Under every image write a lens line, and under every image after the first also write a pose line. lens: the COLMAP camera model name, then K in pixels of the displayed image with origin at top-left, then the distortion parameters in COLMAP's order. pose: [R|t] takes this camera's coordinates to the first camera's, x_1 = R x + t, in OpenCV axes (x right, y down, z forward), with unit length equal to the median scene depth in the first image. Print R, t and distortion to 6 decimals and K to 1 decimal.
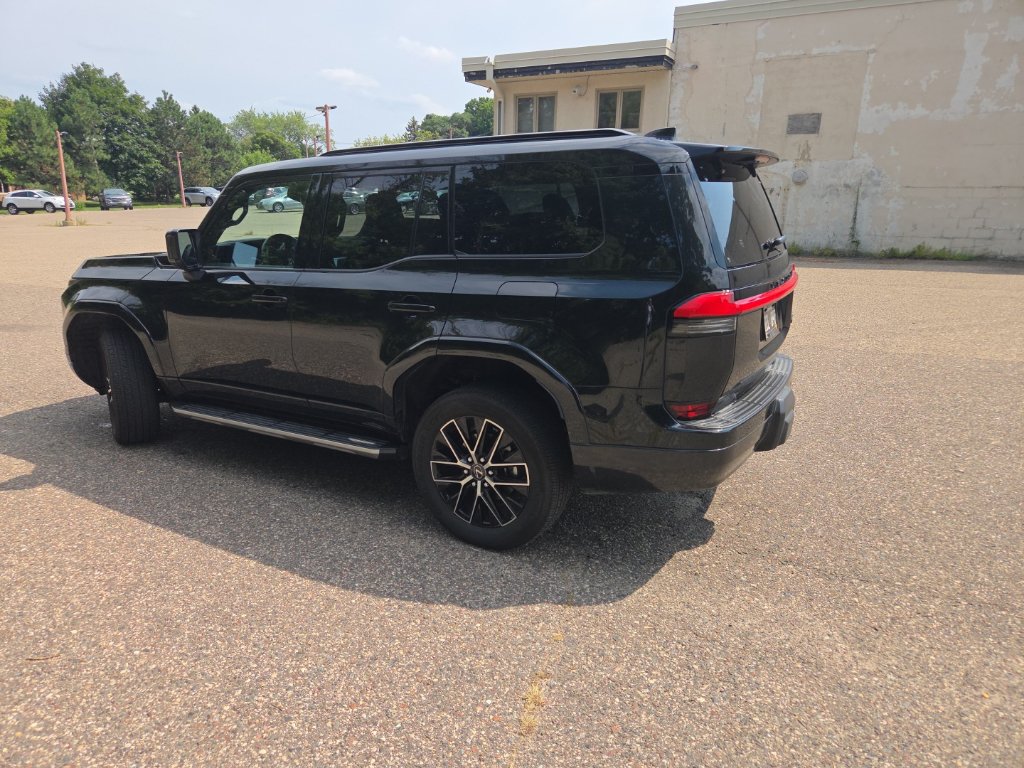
lens RADIAL K [[682.9, 0, 500.7], [0, 682.9, 377.5], [0, 0, 1]] dist [0.070263, -0.053822]
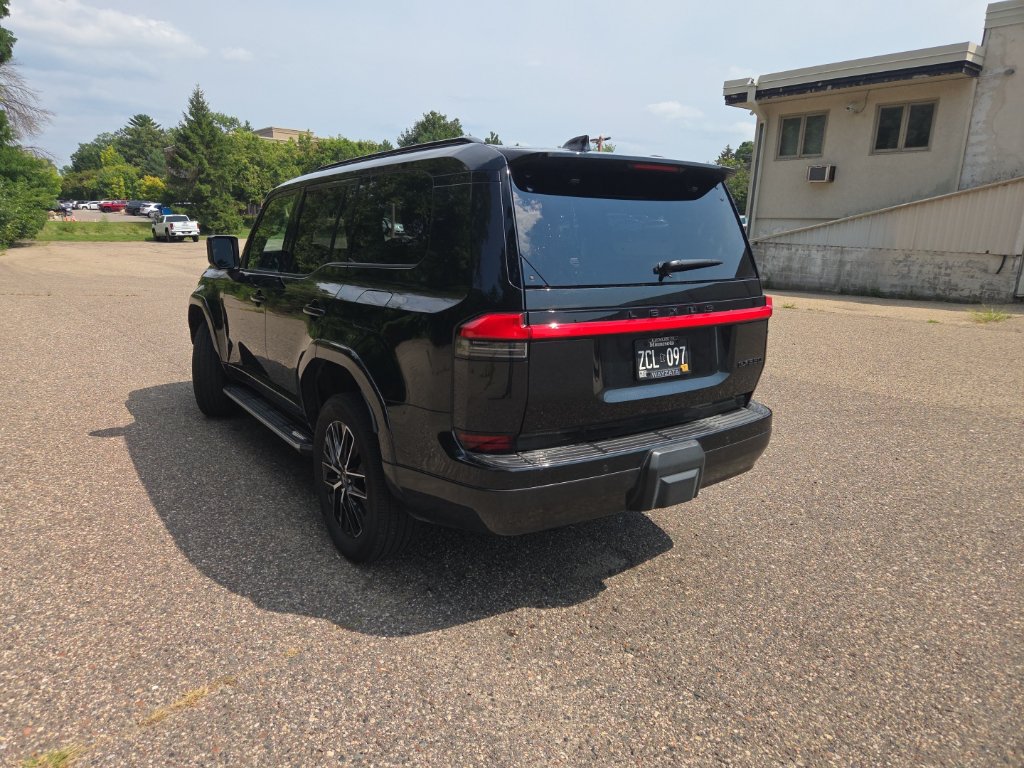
lens RADIAL K [[682.9, 0, 496.0], [0, 682.9, 368.7], [0, 0, 1]] dist [0.070263, -0.053822]
pose [[0.906877, 0.103845, -0.408399, 0.425672], [-0.124829, 0.991864, -0.024986, -0.018177], [0.402482, 0.073639, 0.912461, 0.120877]]
